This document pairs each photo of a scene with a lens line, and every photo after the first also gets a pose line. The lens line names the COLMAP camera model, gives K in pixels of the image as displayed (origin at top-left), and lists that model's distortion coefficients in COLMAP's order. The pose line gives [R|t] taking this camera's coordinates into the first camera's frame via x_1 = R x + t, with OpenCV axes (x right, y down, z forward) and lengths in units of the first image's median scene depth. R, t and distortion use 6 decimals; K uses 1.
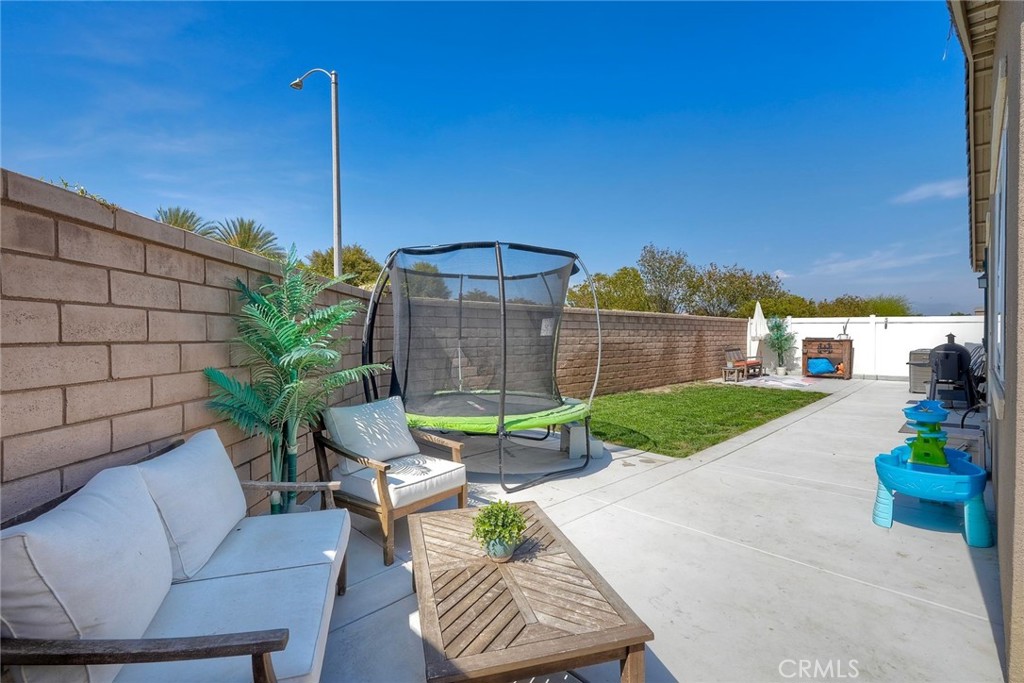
lens RADIAL K [[445.8, 0, 513.5], [0, 445.8, 341.5], [0, 0, 1]] dist [-0.002668, 0.001388]
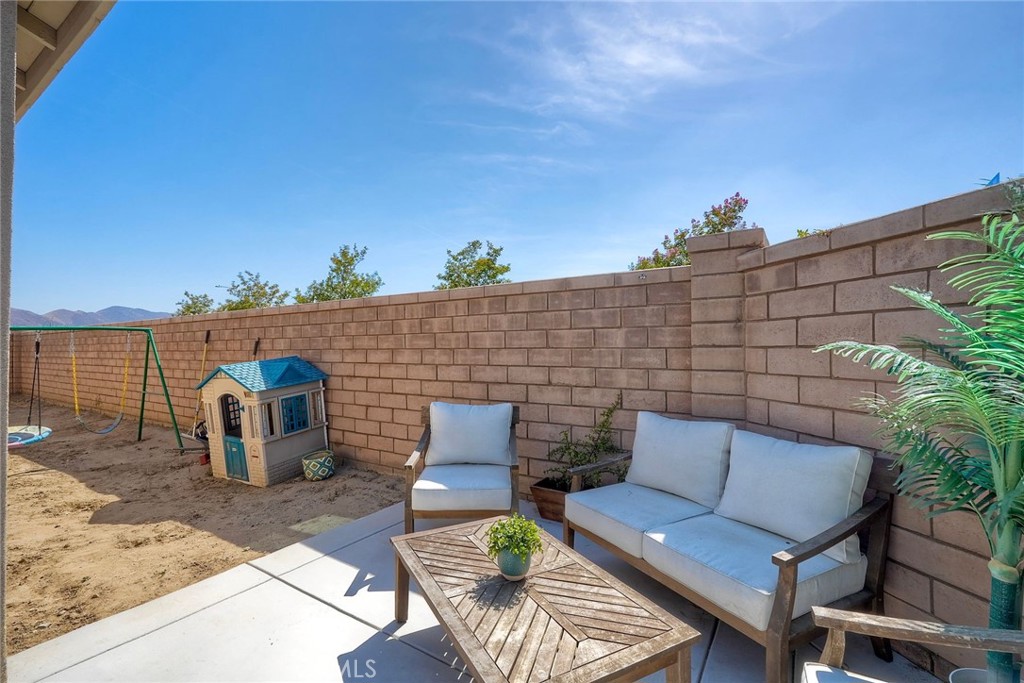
lens RADIAL K [[445.8, 0, 511.6], [0, 445.8, 345.3], [0, 0, 1]] dist [-0.002668, 0.001388]
pose [[-0.975084, 0.004351, -0.221794, 0.197492], [0.003426, 0.999984, 0.004555, -0.008217], [0.221810, 0.003681, -0.975083, 2.088382]]
